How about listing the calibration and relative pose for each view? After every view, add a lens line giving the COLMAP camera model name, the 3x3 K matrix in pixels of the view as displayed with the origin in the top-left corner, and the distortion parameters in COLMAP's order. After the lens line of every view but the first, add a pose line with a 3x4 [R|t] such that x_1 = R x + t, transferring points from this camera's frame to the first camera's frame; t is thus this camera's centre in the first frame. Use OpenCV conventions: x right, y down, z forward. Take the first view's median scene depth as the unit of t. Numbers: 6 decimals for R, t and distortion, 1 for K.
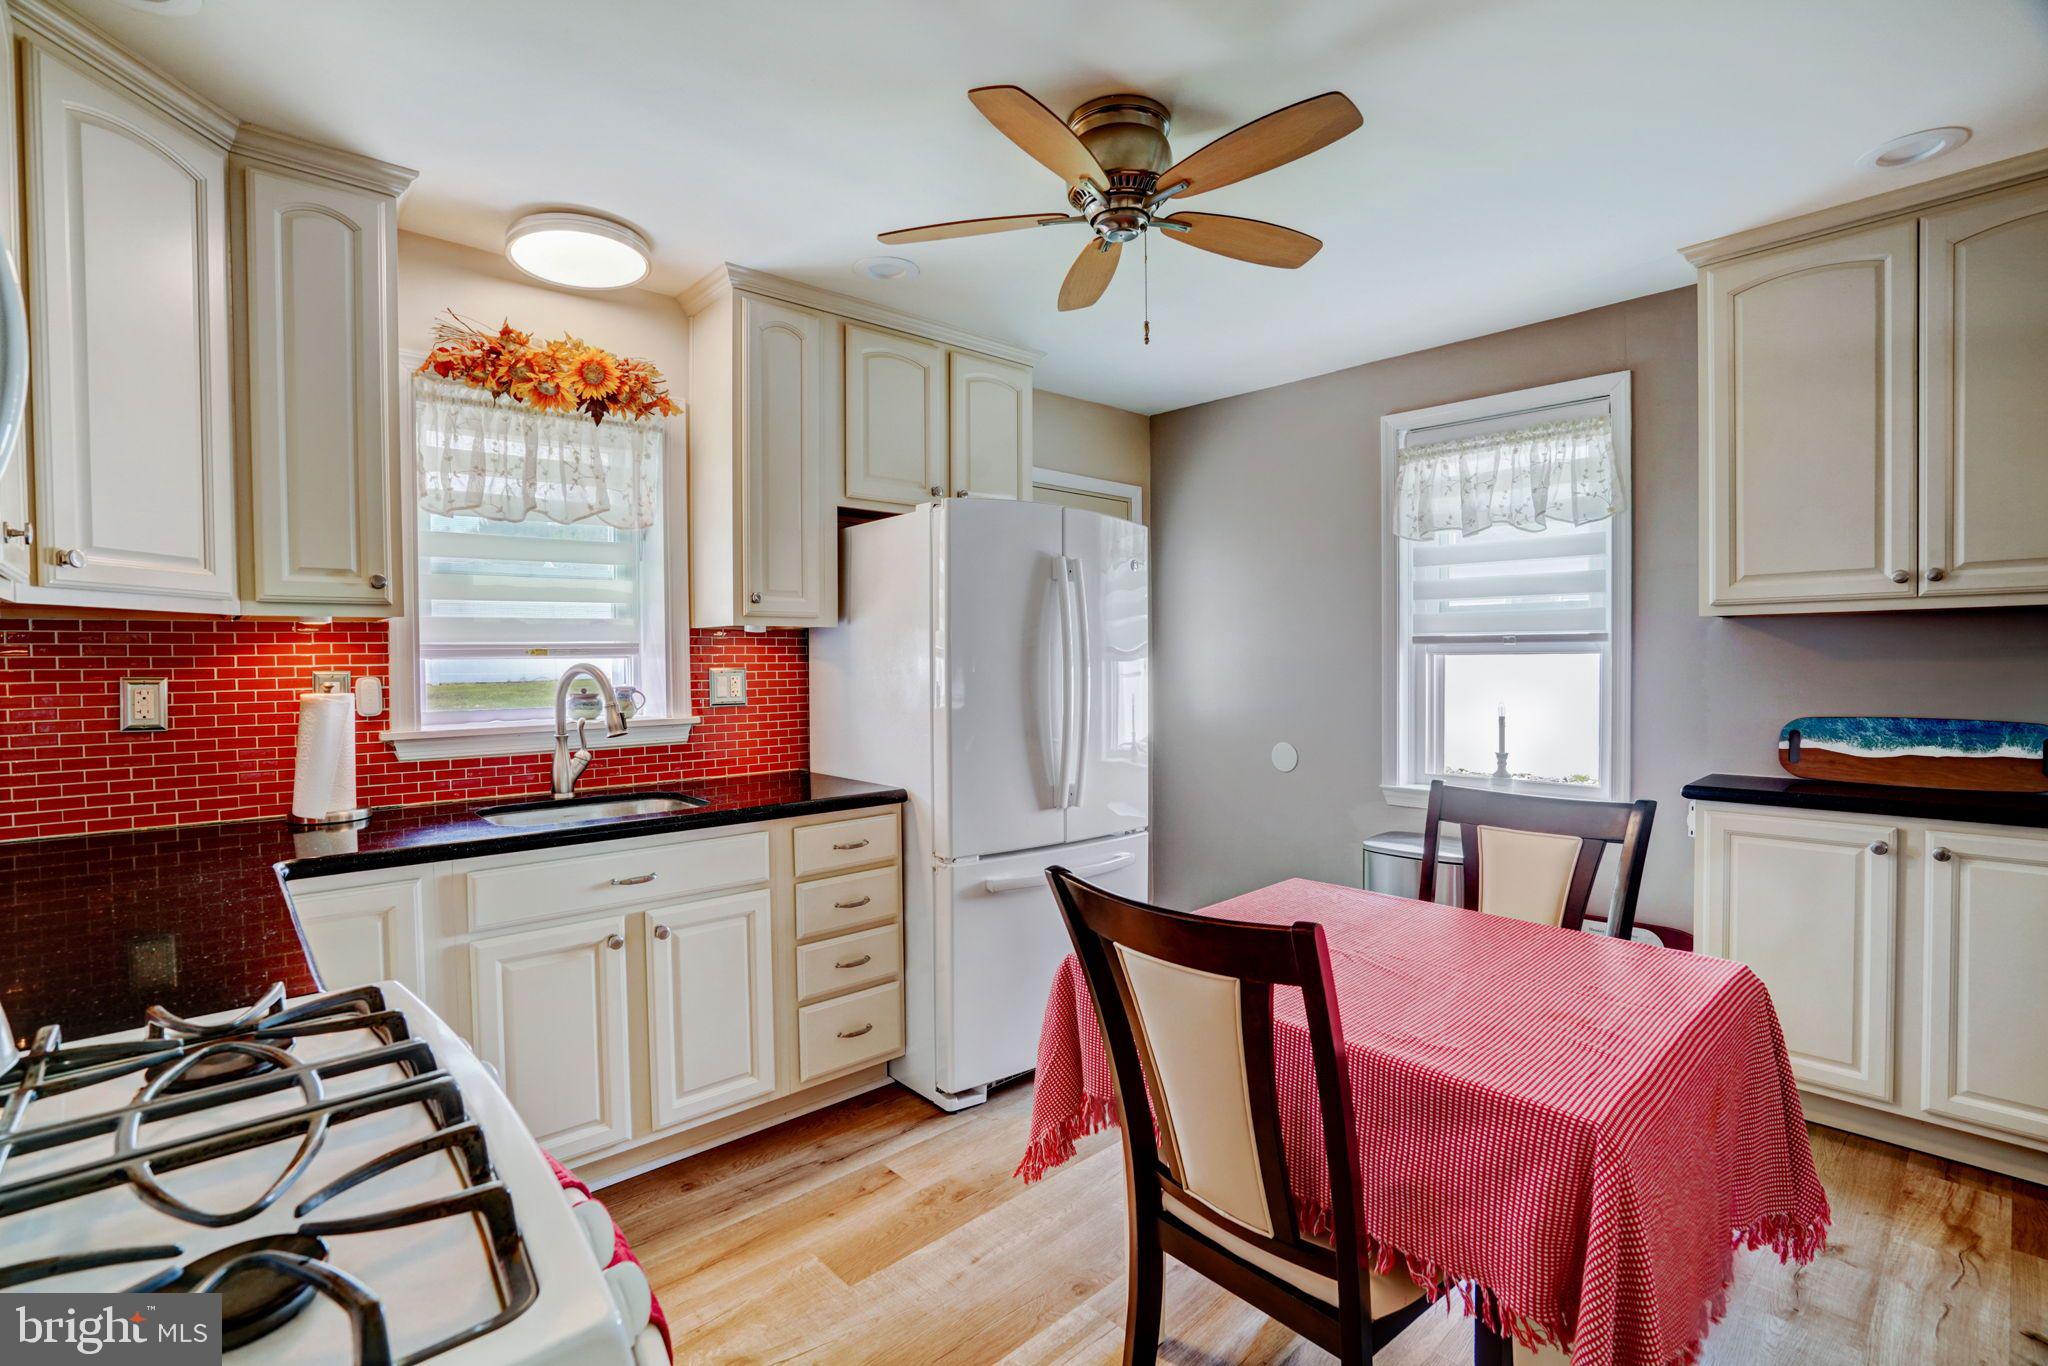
lens RADIAL K [[972.3, 0, 1013.1], [0, 972.3, 679.7], [0, 0, 1]] dist [0.000916, 0.000060]
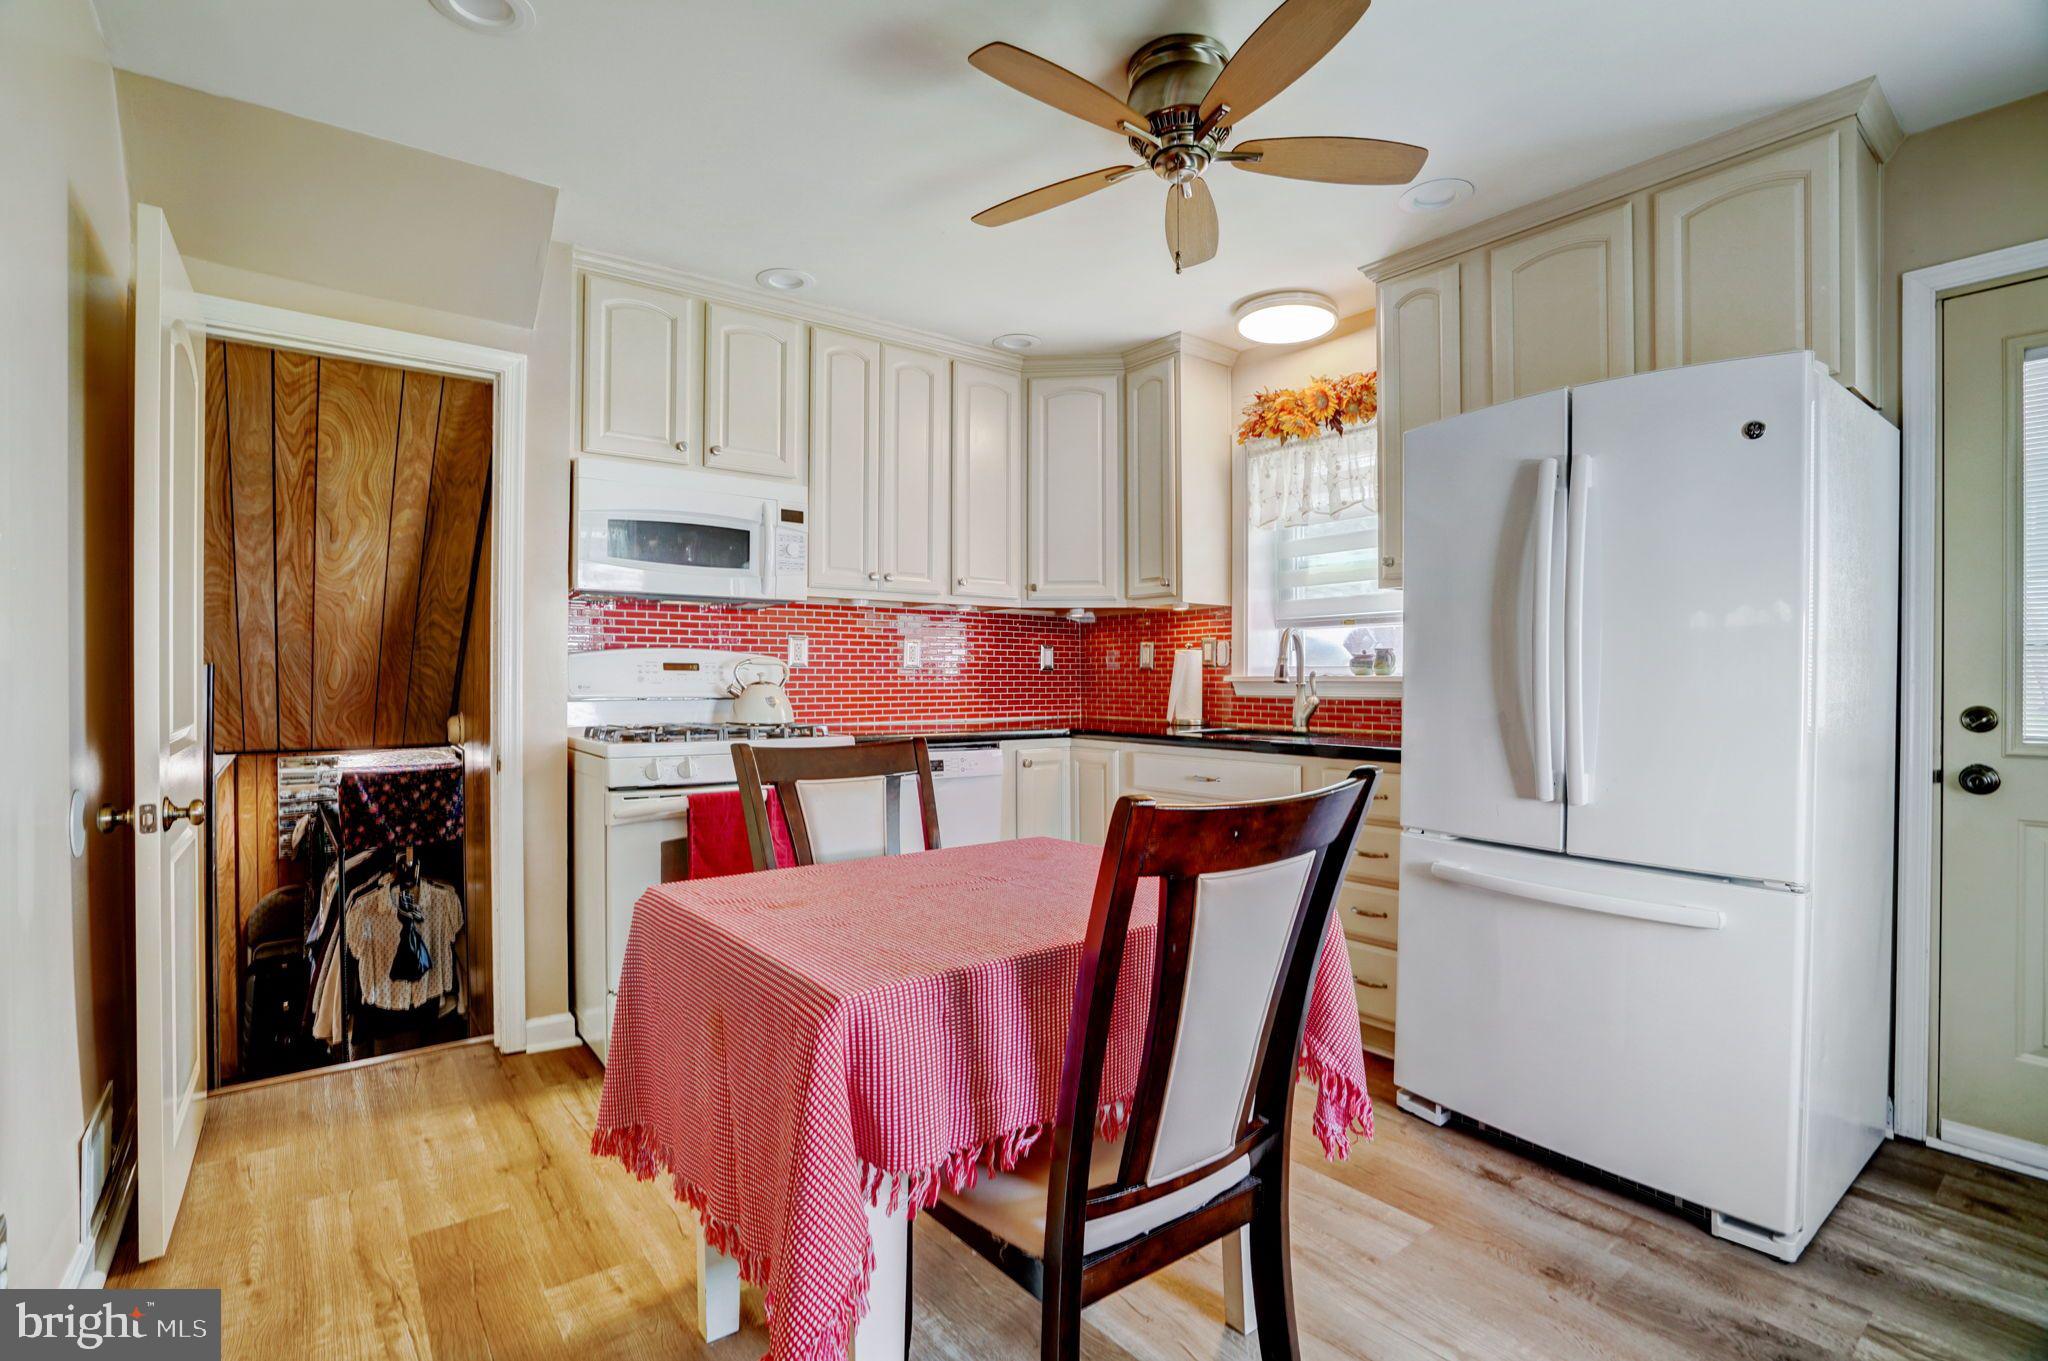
lens RADIAL K [[972.3, 0, 1013.1], [0, 972.3, 677.2], [0, 0, 1]] dist [0.000916, 0.000060]
pose [[-0.063614, 0.008751, -0.997936, 0.926118], [-0.025197, 0.999629, 0.010372, 0.046811], [0.997656, 0.025805, -0.063370, 0.739986]]
